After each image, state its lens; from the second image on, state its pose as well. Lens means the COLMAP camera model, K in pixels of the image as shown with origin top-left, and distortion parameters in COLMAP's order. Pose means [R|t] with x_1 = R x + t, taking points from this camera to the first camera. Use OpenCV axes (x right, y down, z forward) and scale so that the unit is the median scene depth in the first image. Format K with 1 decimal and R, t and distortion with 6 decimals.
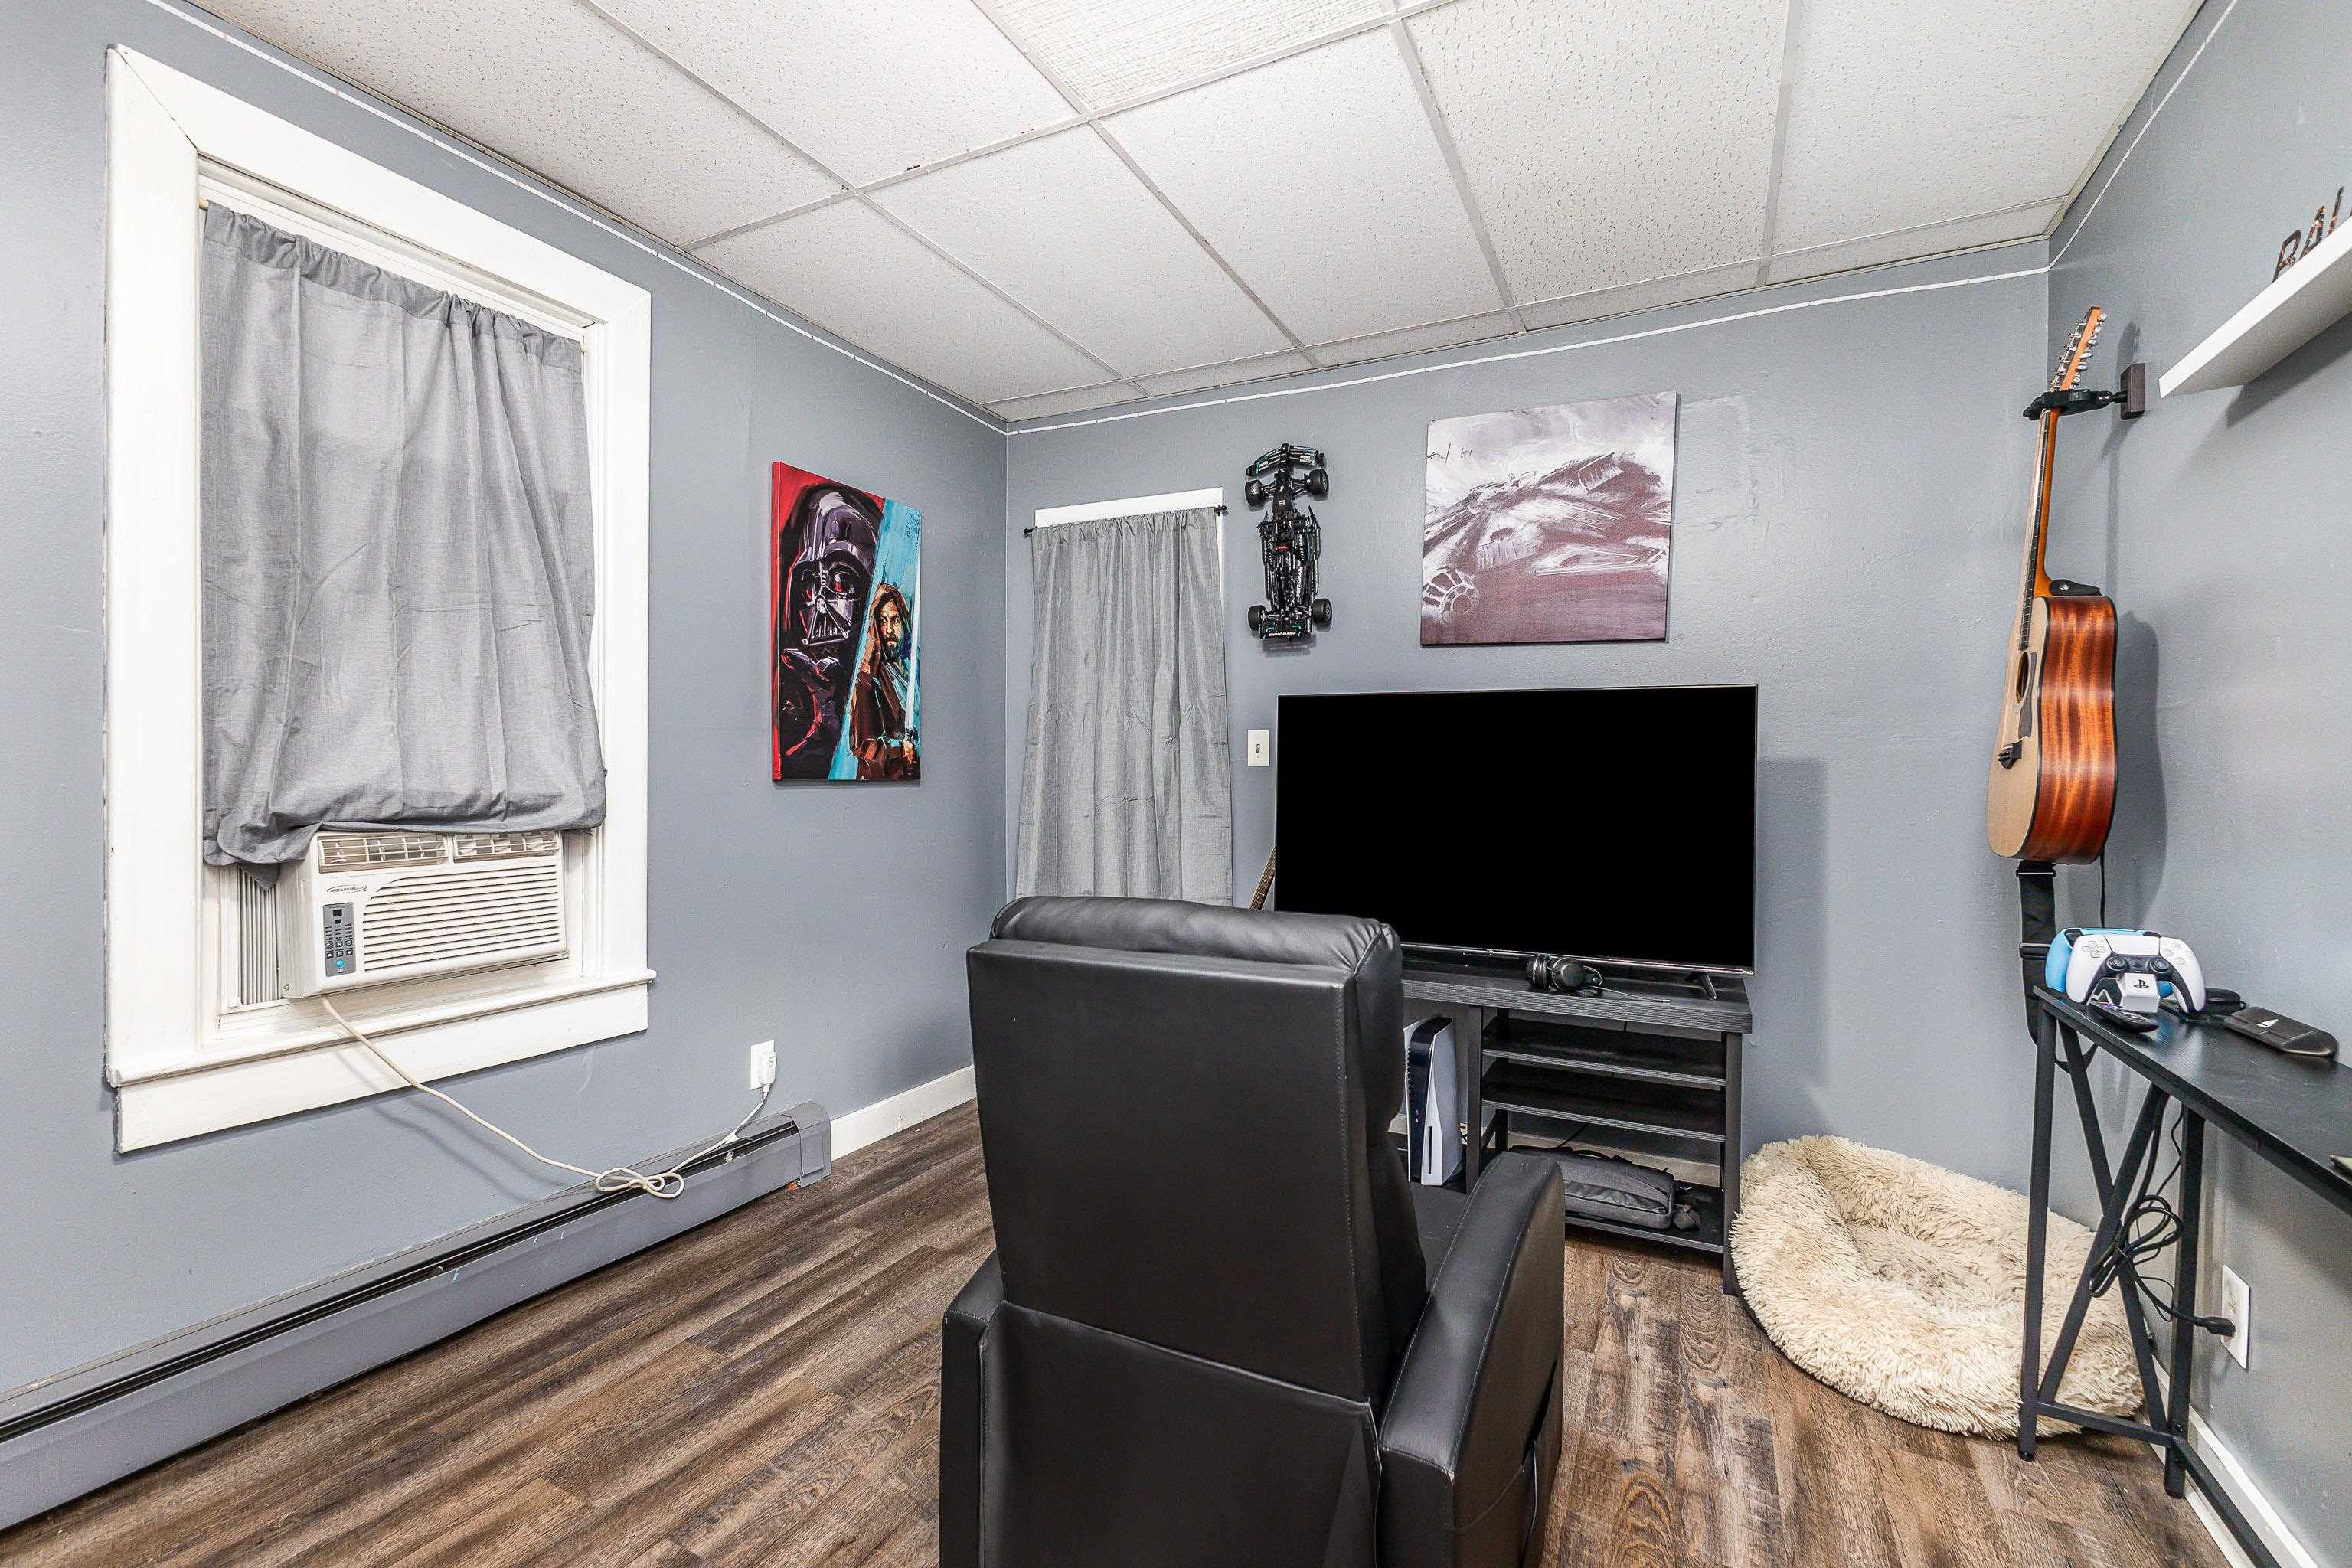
lens RADIAL K [[1031.8, 0, 1181.3], [0, 1031.8, 787.6], [0, 0, 1]] dist [0.011105, -0.003438]
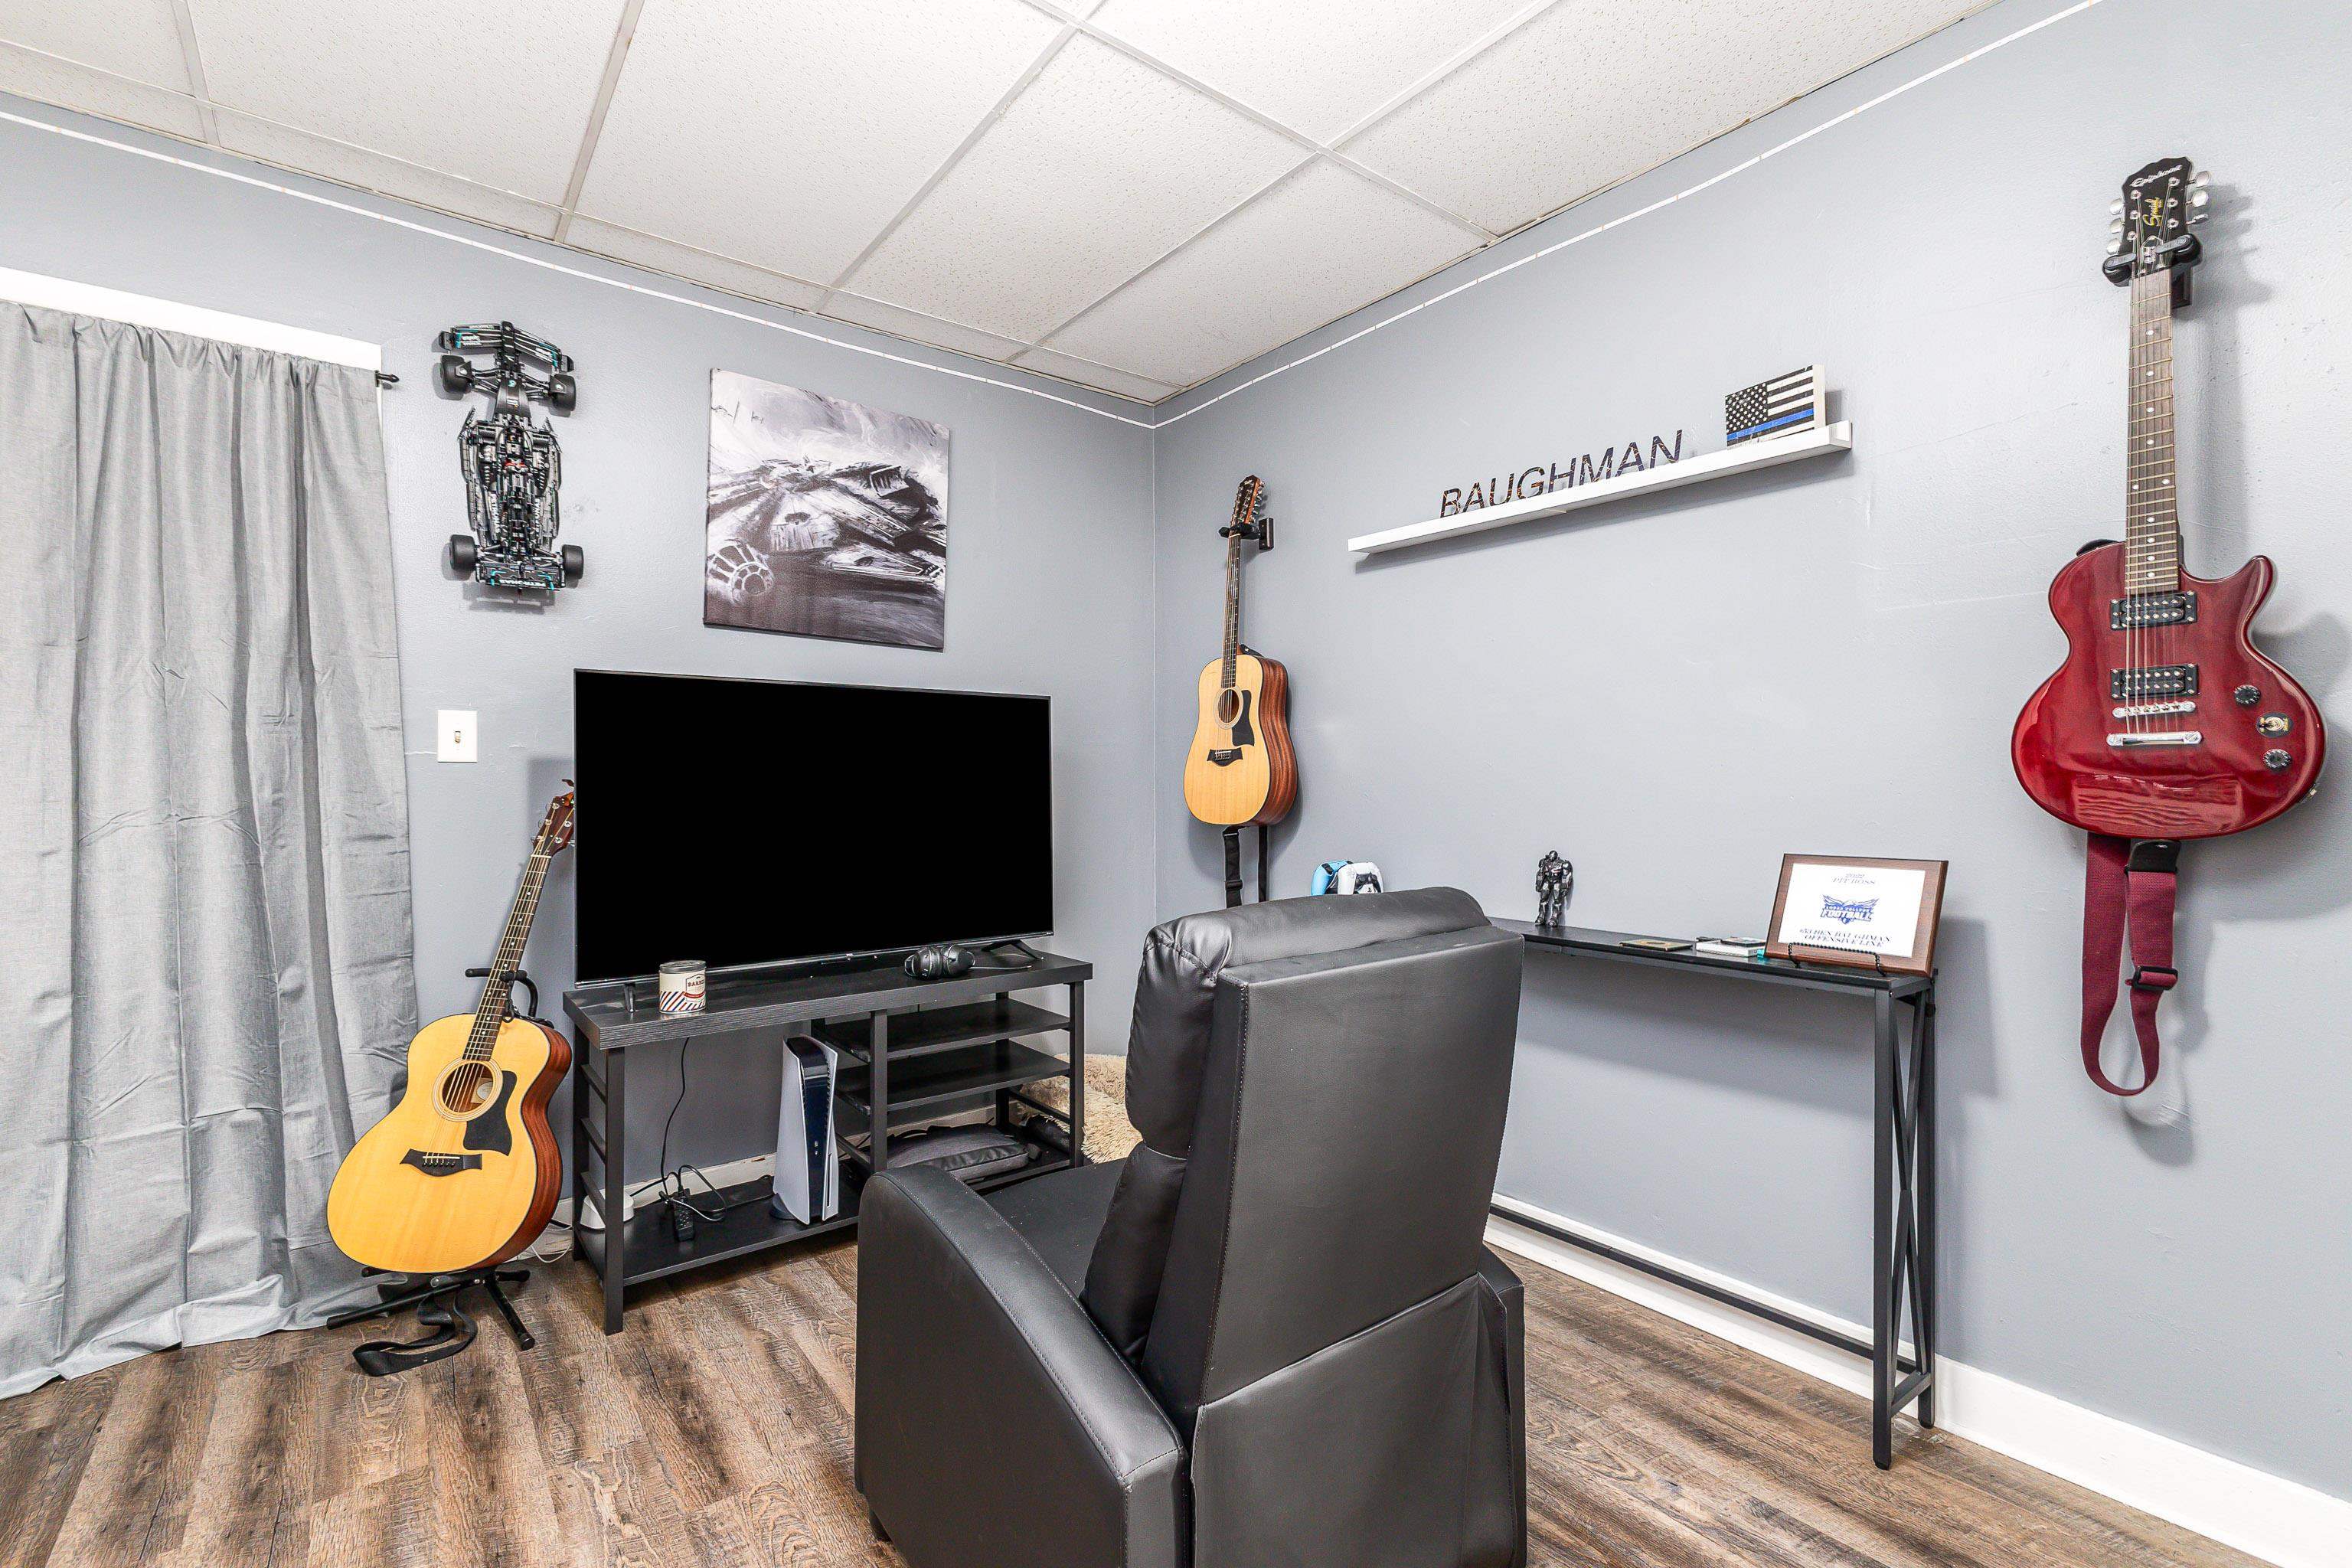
lens RADIAL K [[1031.8, 0, 1181.1], [0, 1031.8, 782.9], [0, 0, 1]] dist [0.011105, -0.003438]
pose [[0.430752, -0.015908, 0.902330, -0.394303], [0.015953, 0.999823, 0.010011, -0.006570], [-0.902329, 0.010082, 0.430930, 0.276296]]
